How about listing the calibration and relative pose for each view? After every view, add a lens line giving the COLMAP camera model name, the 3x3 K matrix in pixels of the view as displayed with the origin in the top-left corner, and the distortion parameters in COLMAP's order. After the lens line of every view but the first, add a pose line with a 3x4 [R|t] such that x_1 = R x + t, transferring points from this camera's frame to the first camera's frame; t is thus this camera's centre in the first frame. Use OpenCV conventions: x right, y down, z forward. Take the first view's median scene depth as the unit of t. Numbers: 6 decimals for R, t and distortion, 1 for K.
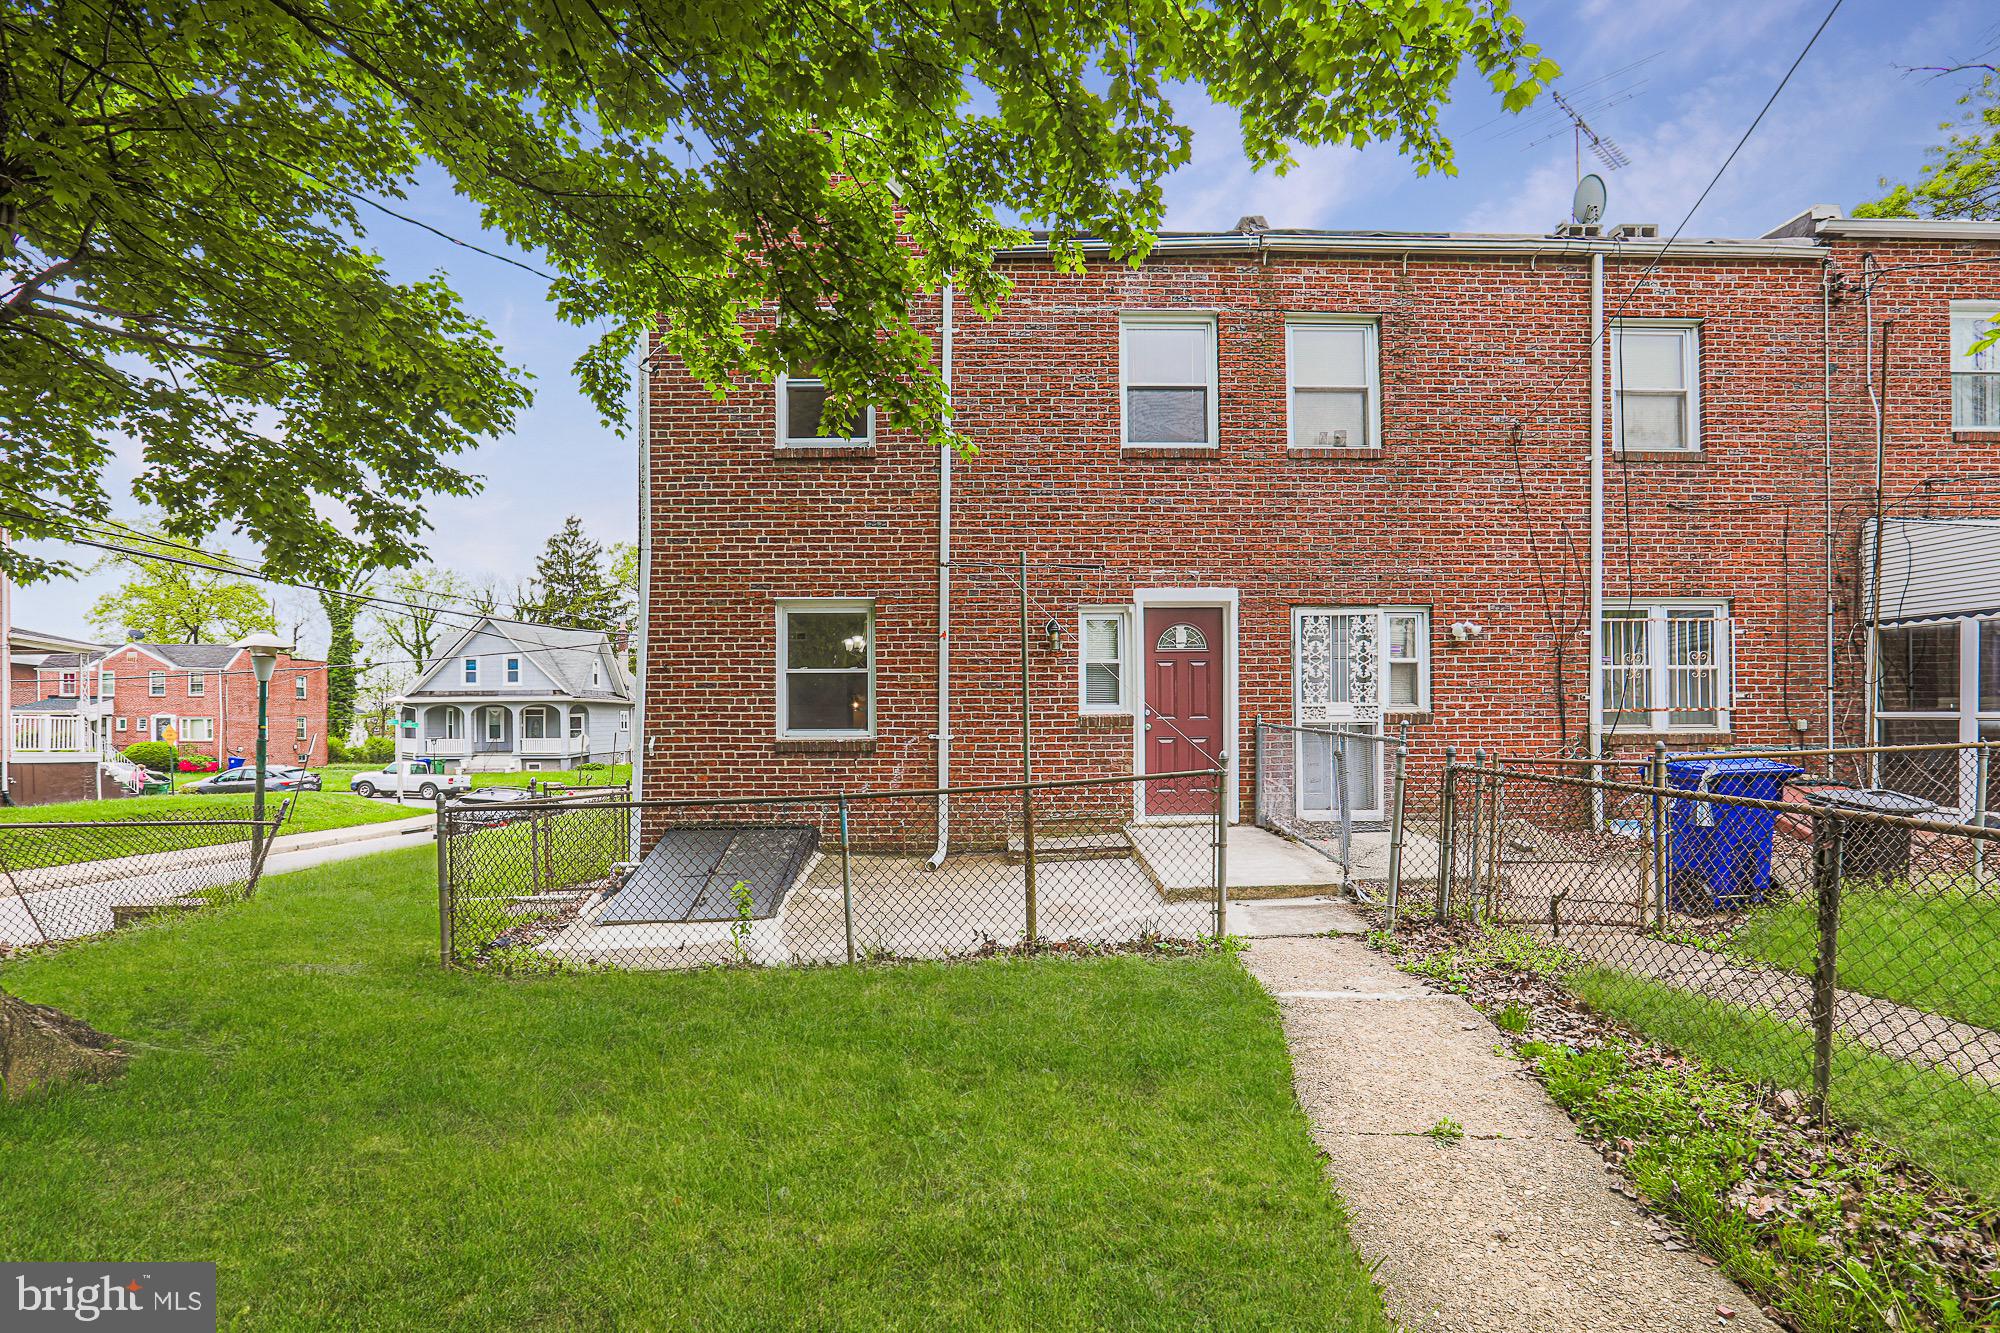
lens RADIAL K [[964.9, 0, 996.9], [0, 964.9, 724.6], [0, 0, 1]] dist [-0.041926, 0.017074]
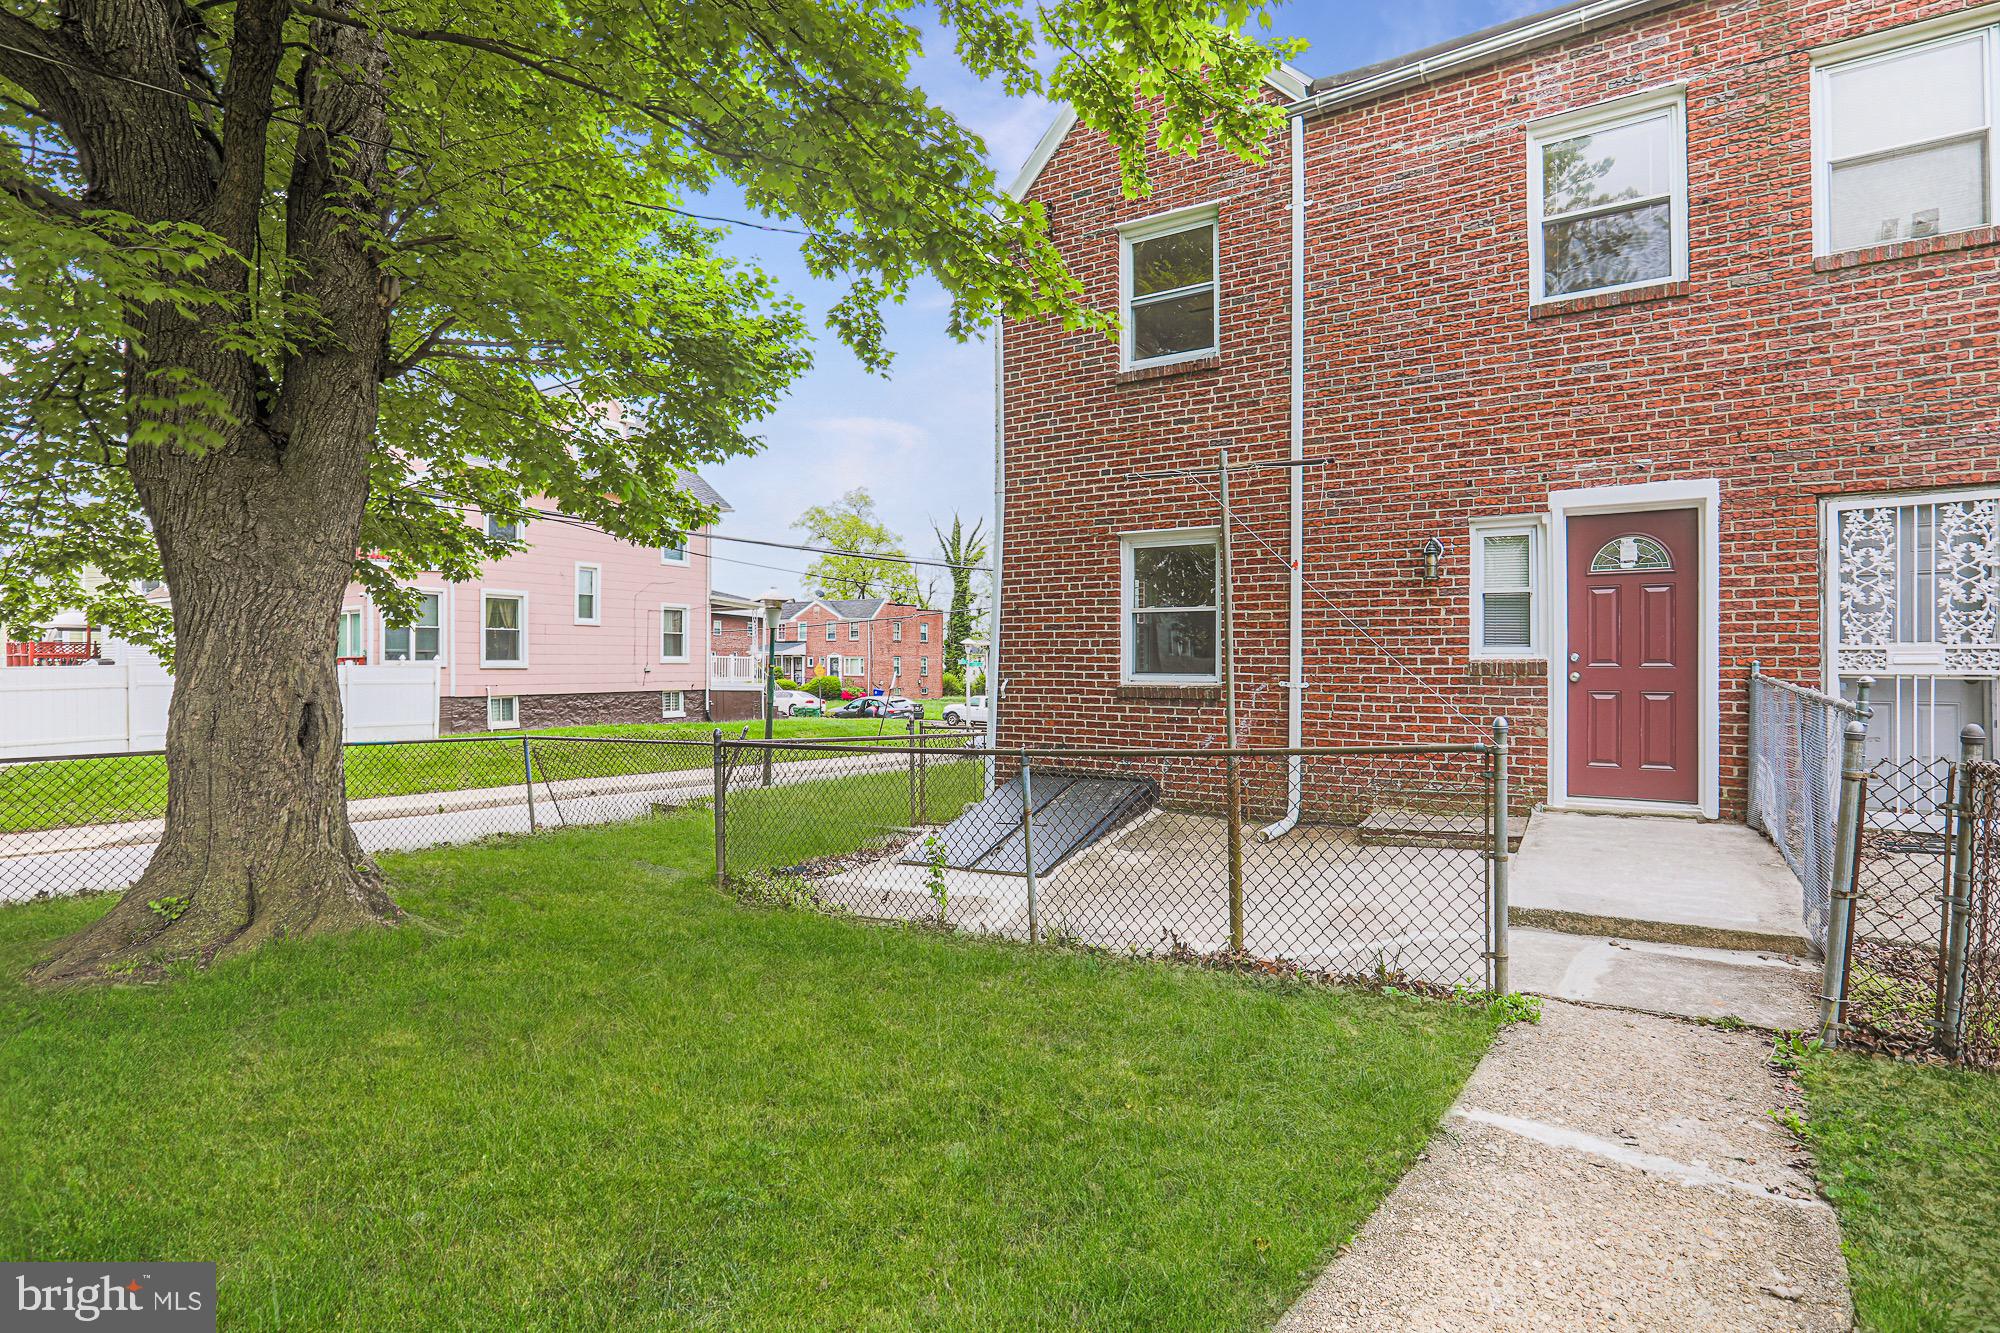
lens RADIAL K [[964.9, 0, 944.8], [0, 964.9, 660.6], [0, 0, 1]] dist [-0.041926, 0.017074]
pose [[0.840820, 0.007128, -0.541268, 0.146785], [-0.010350, 0.999942, -0.002910, -0.003131], [0.541216, 0.008049, 0.840845, 0.128980]]
